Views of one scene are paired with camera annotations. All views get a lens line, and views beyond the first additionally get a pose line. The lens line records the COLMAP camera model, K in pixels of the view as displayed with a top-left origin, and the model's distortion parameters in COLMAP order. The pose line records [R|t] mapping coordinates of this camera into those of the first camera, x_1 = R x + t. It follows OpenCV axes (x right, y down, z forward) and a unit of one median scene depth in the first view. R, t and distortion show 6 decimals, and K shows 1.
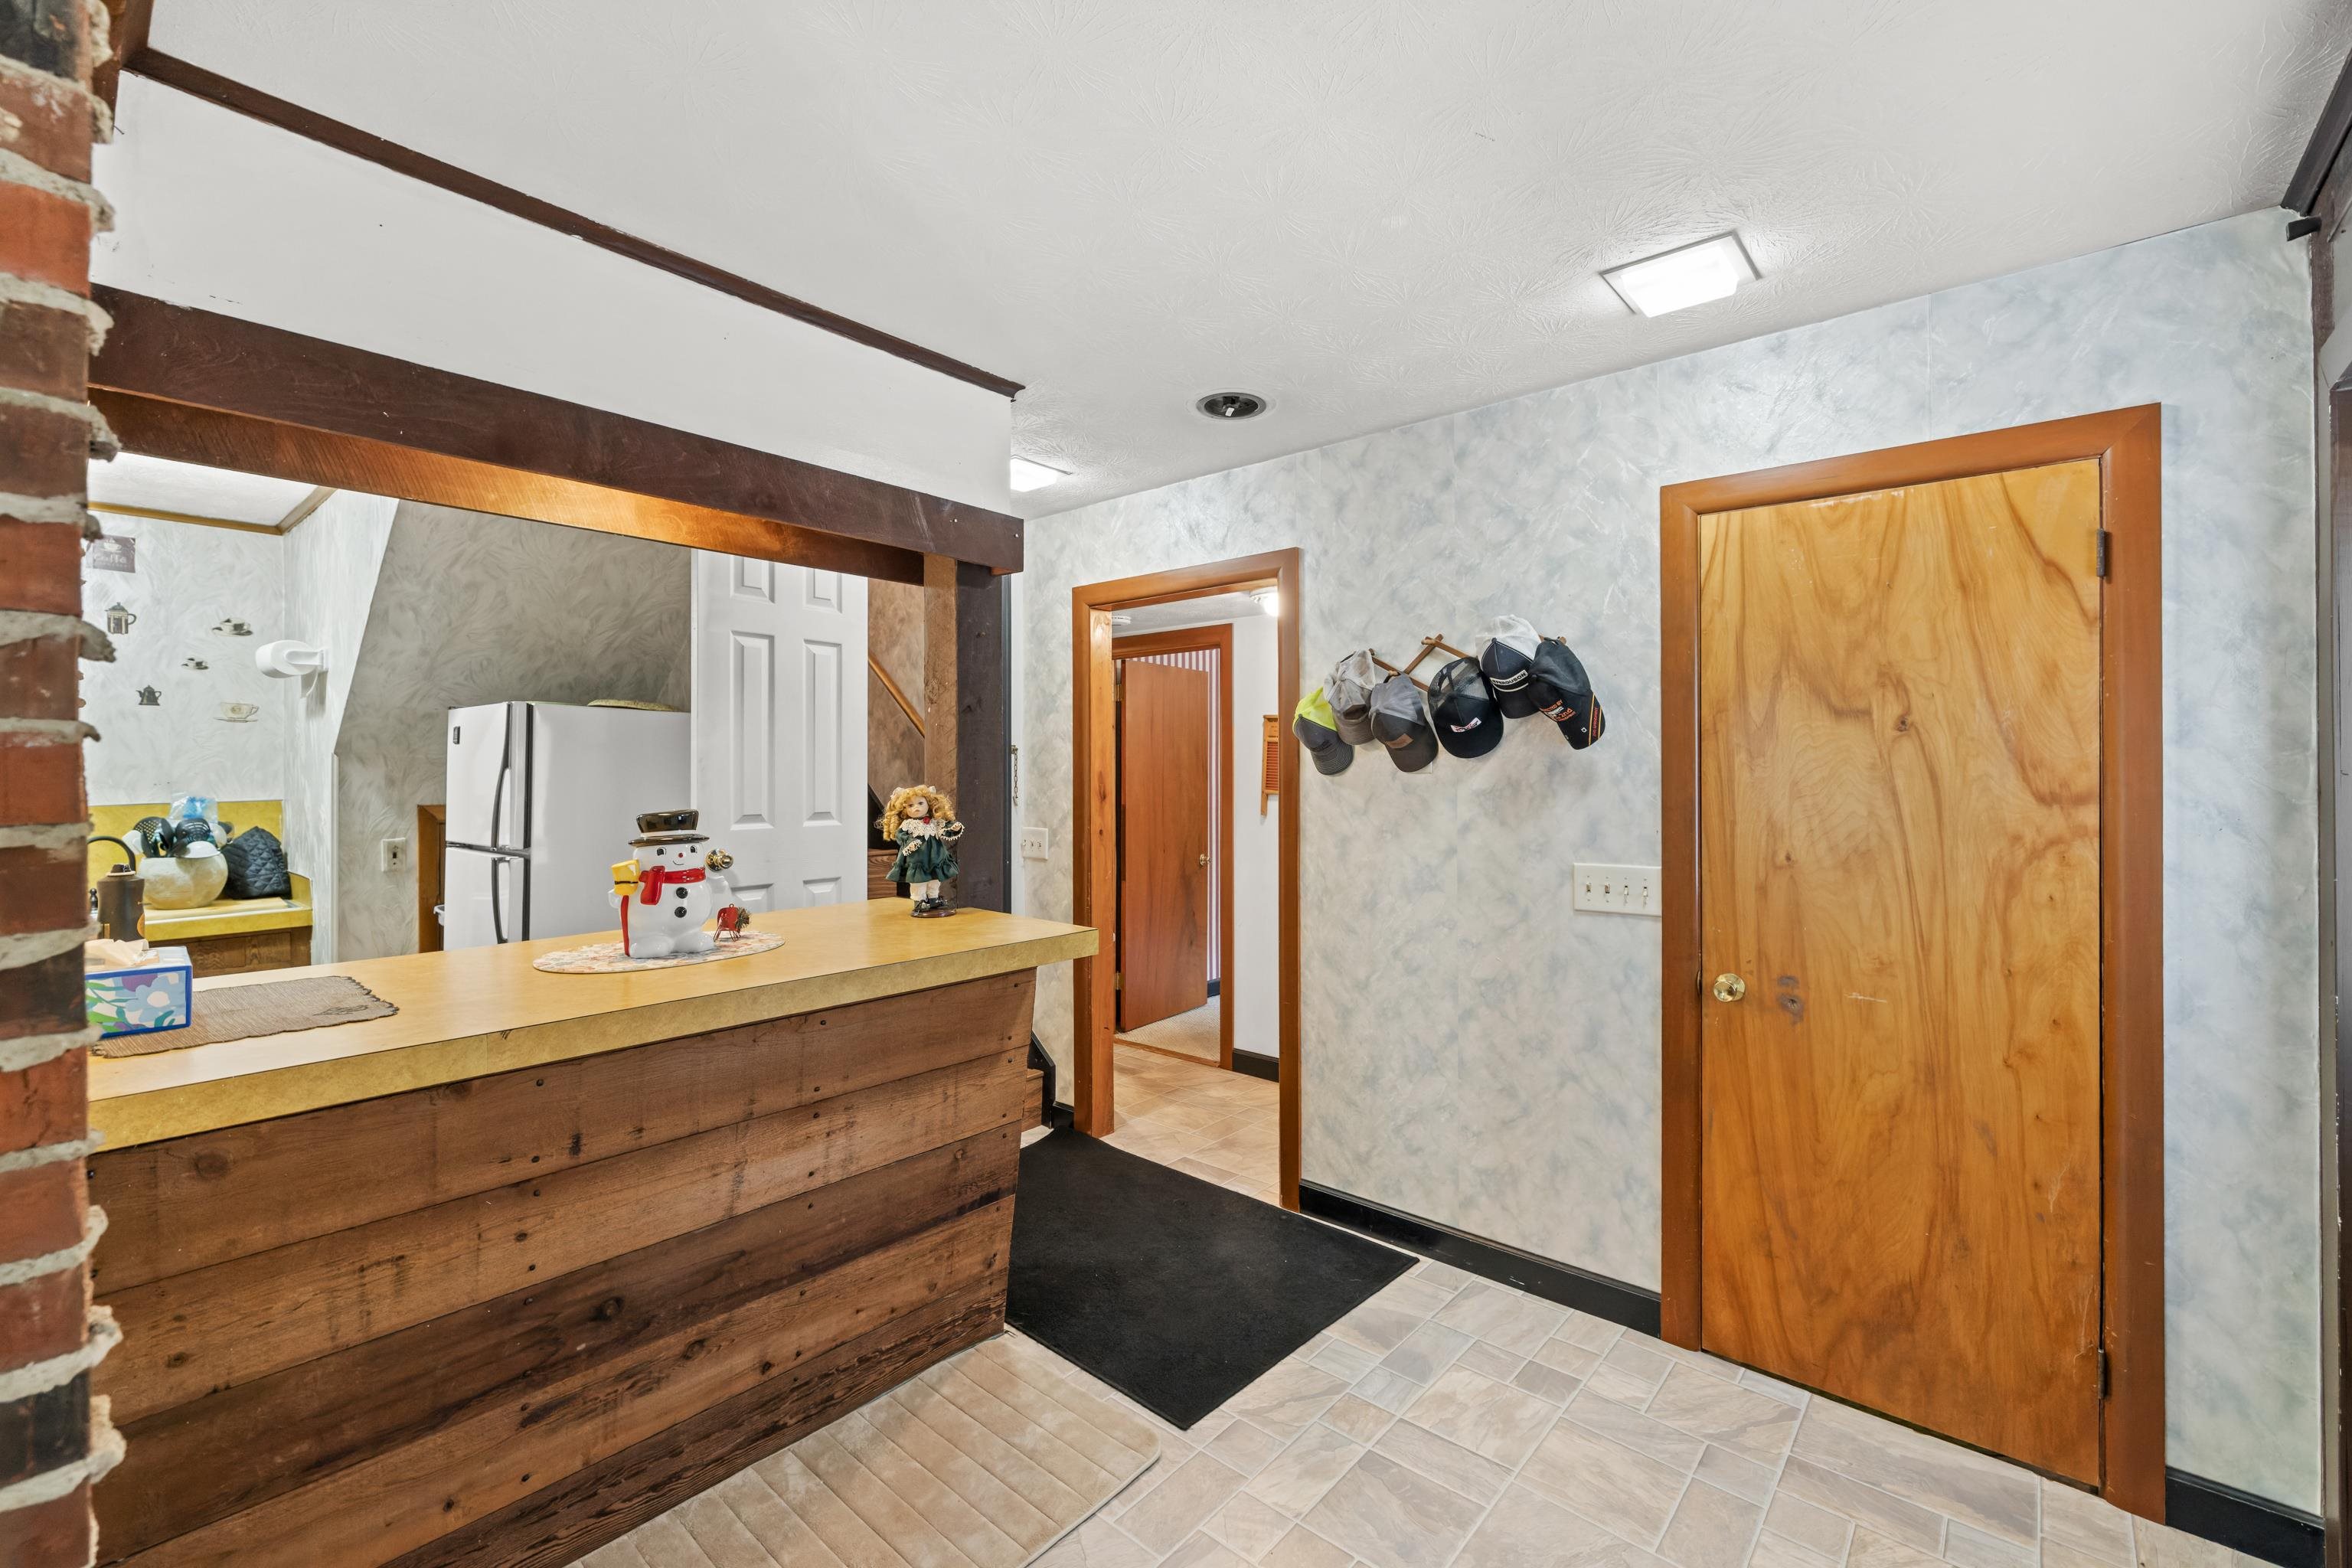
lens RADIAL K [[987.4, 0, 1177.1], [0, 987.4, 775.1], [0, 0, 1]] dist [-0.001358, 0.000215]
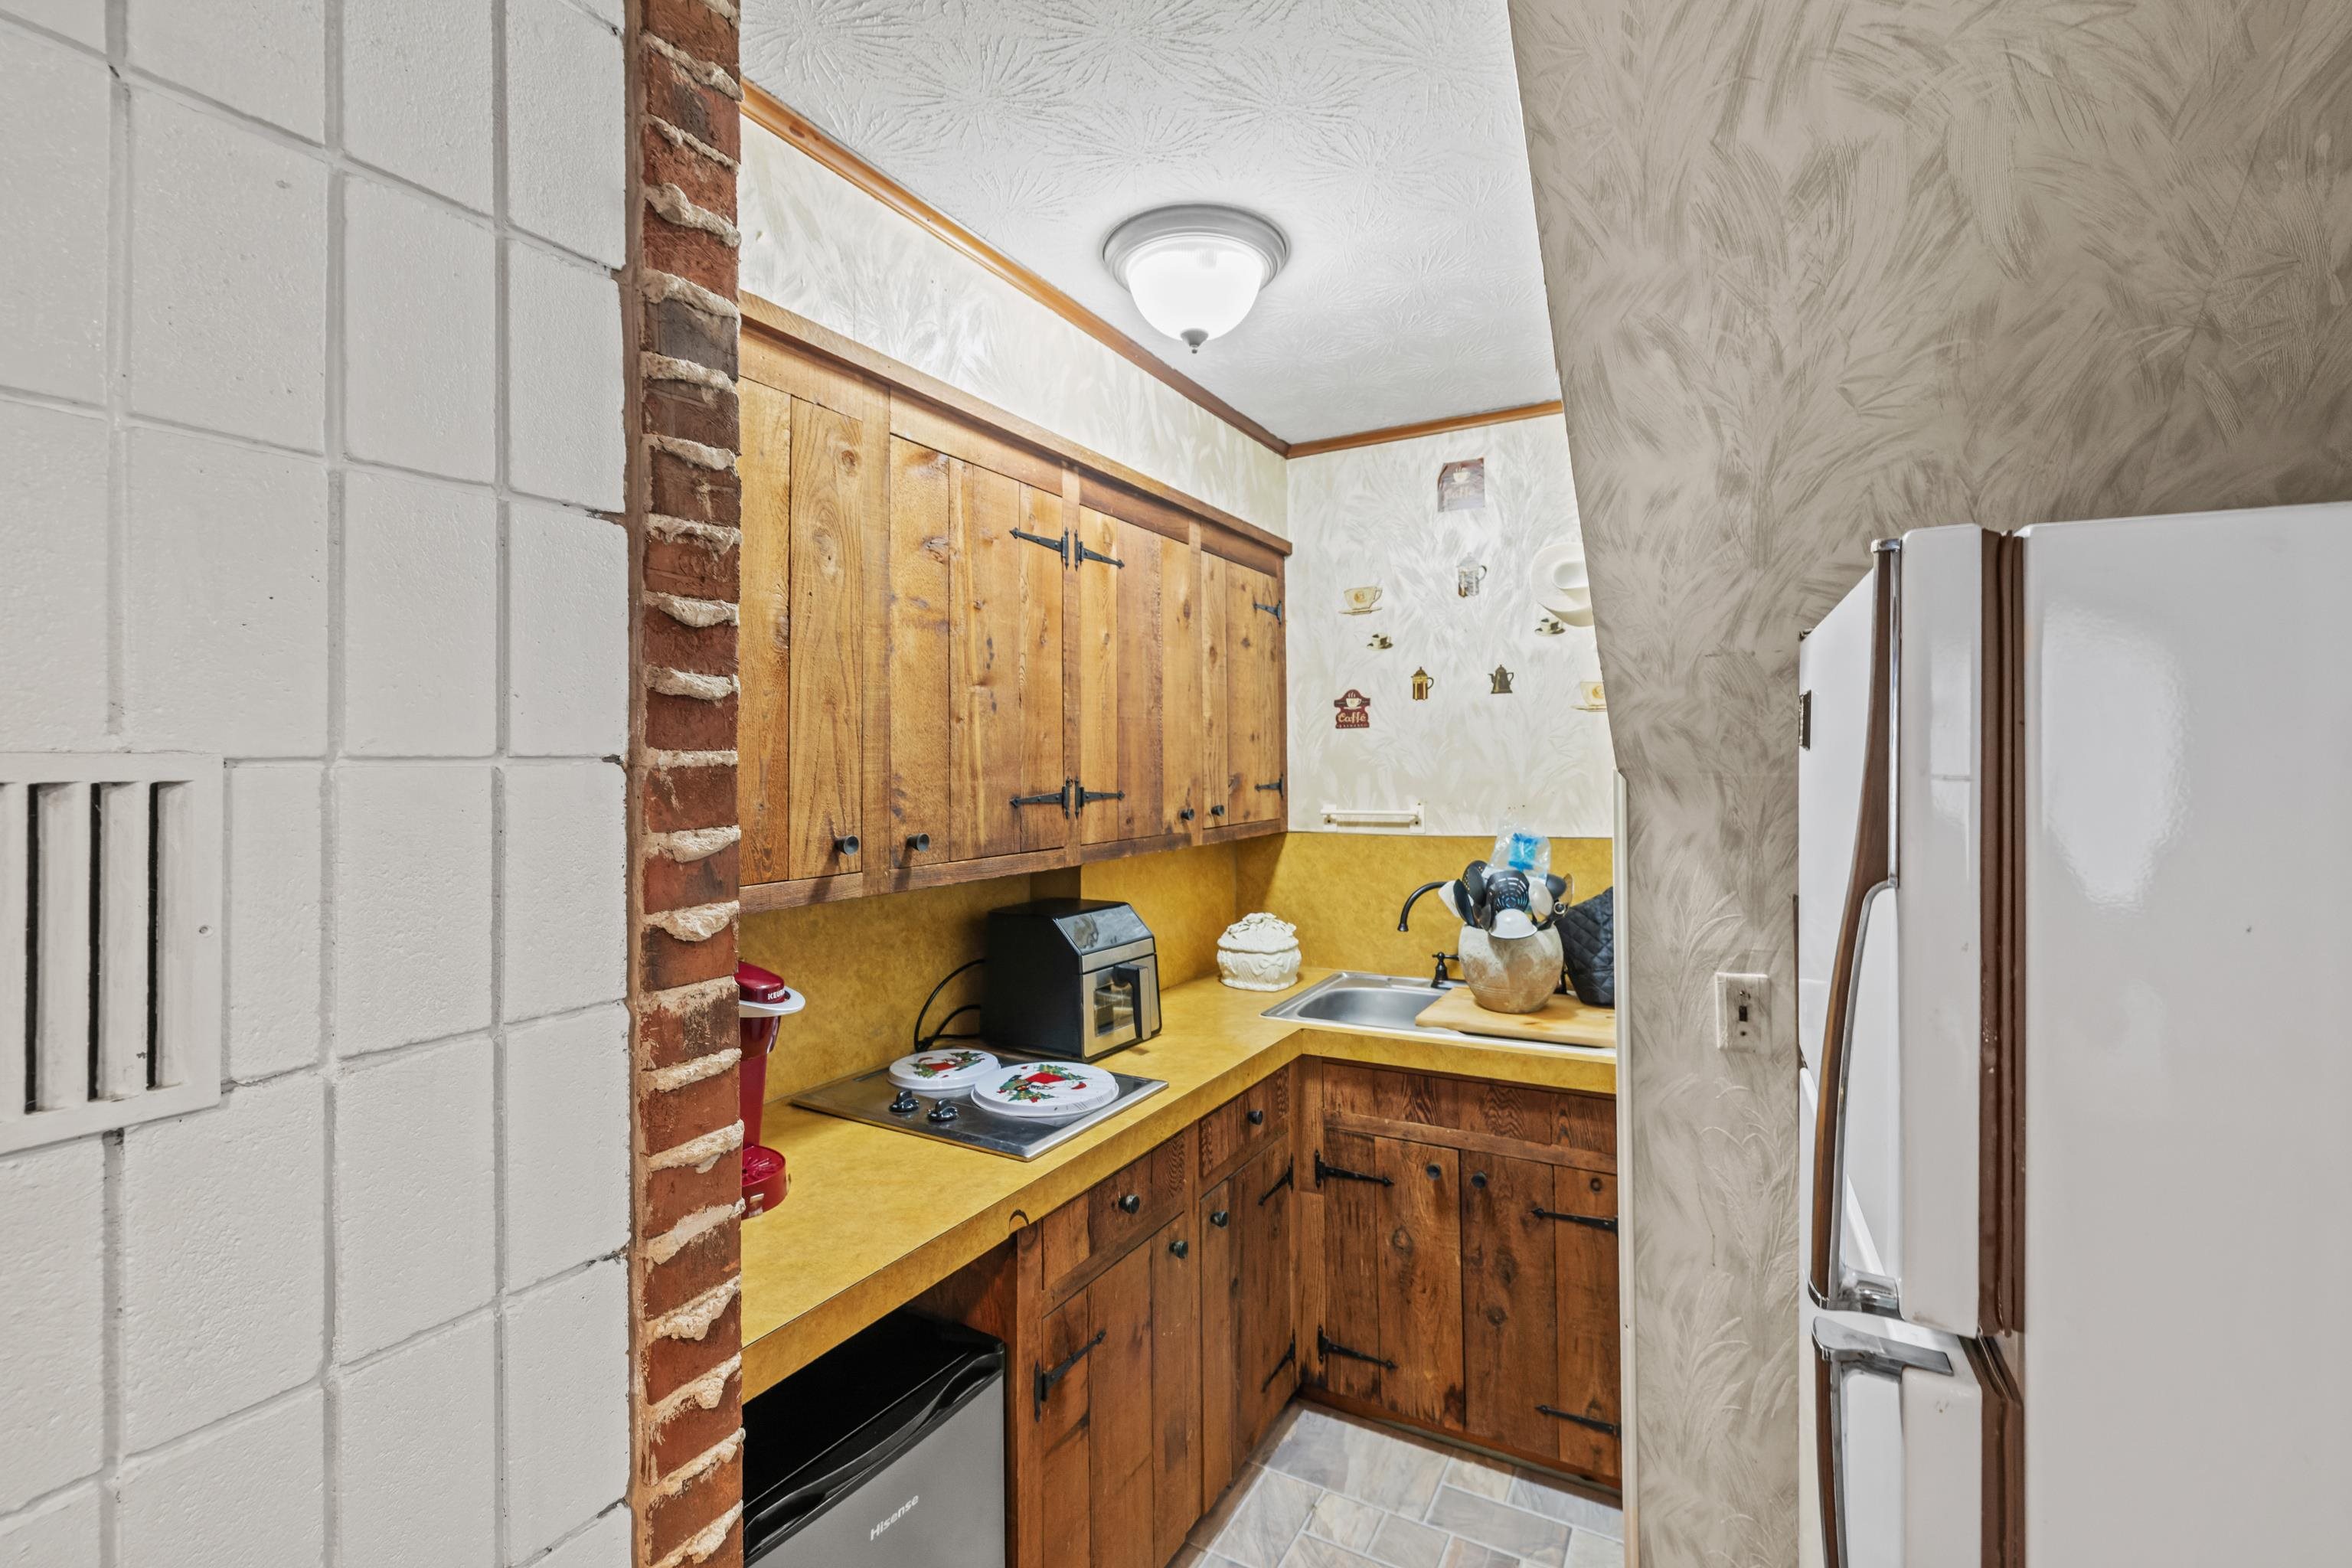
lens RADIAL K [[987.4, 0, 1216.4], [0, 987.4, 745.8], [0, 0, 1]] dist [-0.001358, 0.000215]
pose [[0.214341, -0.015312, -0.976639, -0.438127], [0.005429, 0.999880, -0.014485, -0.026968], [0.976744, -0.002198, 0.214398, 0.702499]]
